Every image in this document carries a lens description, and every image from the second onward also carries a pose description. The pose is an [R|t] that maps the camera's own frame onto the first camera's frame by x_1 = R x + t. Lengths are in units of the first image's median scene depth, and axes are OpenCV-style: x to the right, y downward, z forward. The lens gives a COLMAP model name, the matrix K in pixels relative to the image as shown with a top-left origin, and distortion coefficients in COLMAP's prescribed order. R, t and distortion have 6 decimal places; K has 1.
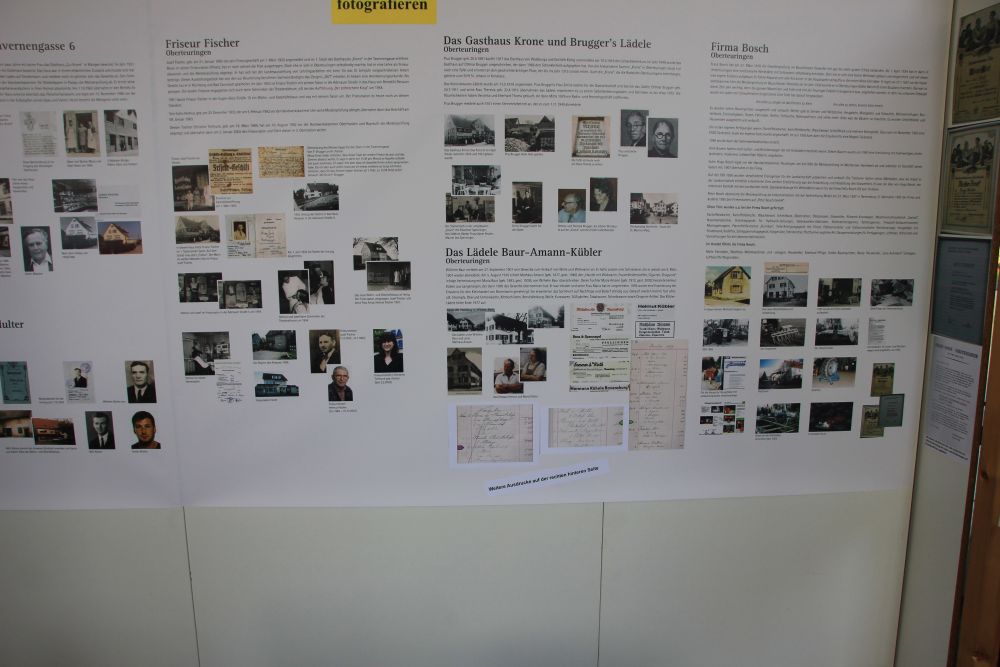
lens RADIAL K [[804.9, 0, 500.0], [0, 804.9, 333.5], [0, 0, 1]] dist [-0.173452, 0.164134]
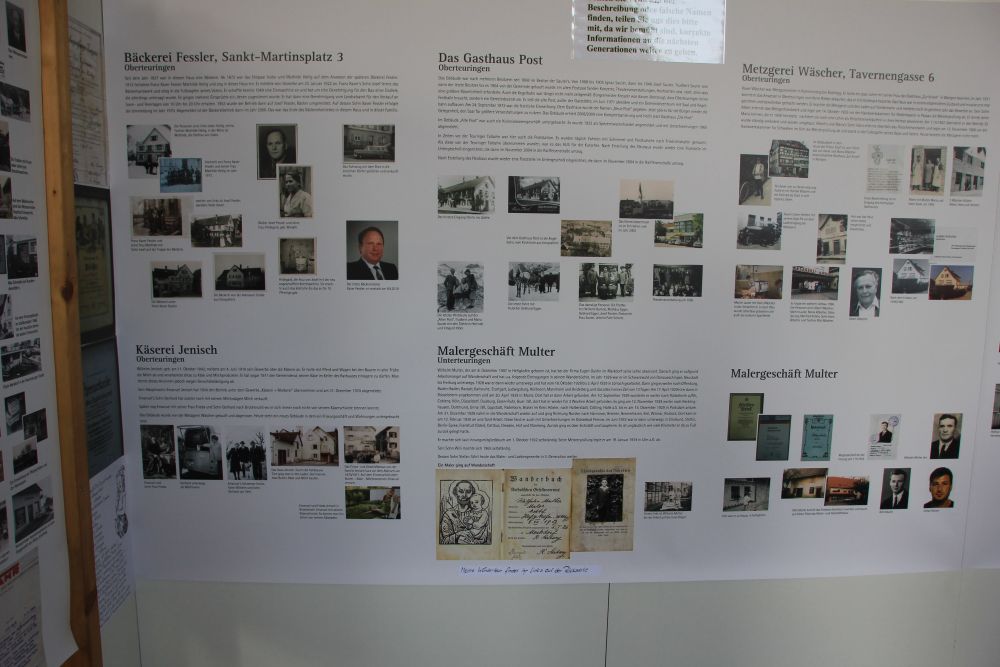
lens RADIAL K [[914.0, 0, 497.9], [0, 914.0, 386.6], [0, 0, 1]] dist [-0.170807, 0.177298]
pose [[0.999685, 0.005872, 0.024407, -1.063241], [-0.005761, 0.999973, -0.004608, 0.010667], [-0.024433, 0.004466, 0.999691, -0.053111]]
